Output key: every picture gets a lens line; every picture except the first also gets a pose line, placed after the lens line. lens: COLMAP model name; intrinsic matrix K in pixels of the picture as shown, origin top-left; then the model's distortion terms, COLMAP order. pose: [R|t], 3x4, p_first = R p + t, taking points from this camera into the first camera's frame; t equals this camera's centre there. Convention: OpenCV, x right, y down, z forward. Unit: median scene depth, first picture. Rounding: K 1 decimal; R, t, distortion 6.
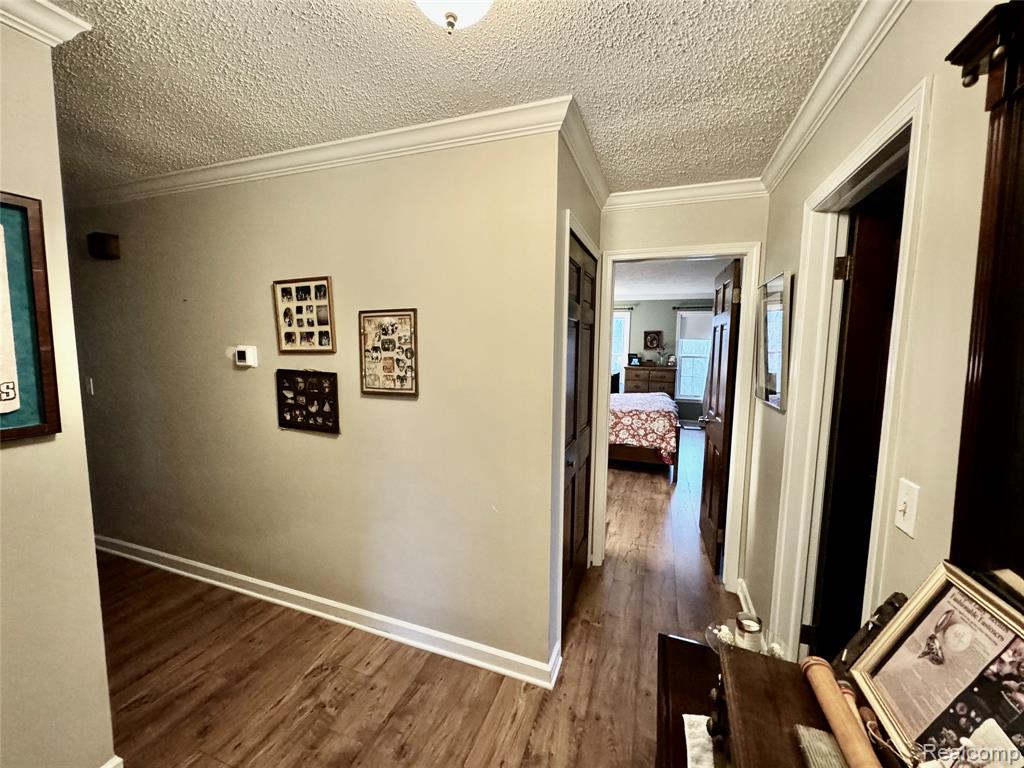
lens RADIAL K [[408.6, 0, 512.7], [0, 408.6, 385.5], [0, 0, 1]] dist [0.001062, -0.000116]
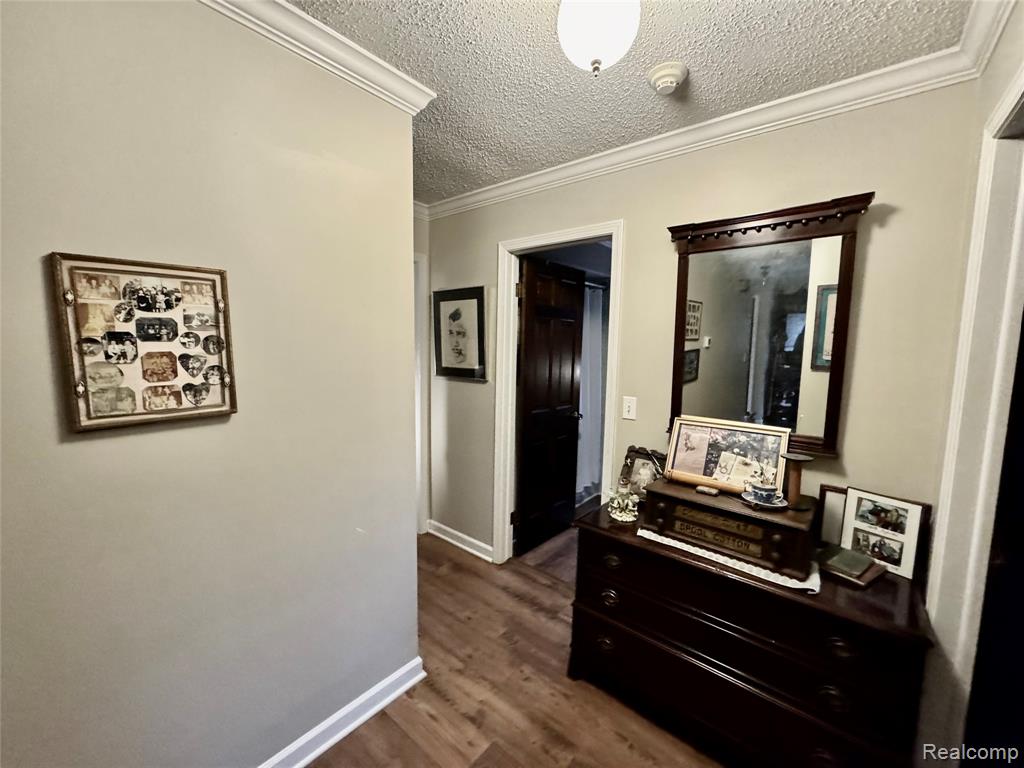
lens RADIAL K [[408.6, 0, 513.0], [0, 408.6, 384.2], [0, 0, 1]] dist [0.001062, -0.000116]
pose [[0.338646, -0.103567, 0.935197, -0.656047], [0.080921, 0.993447, 0.080715, -0.034052], [-0.937428, 0.048343, 0.344808, 0.387105]]
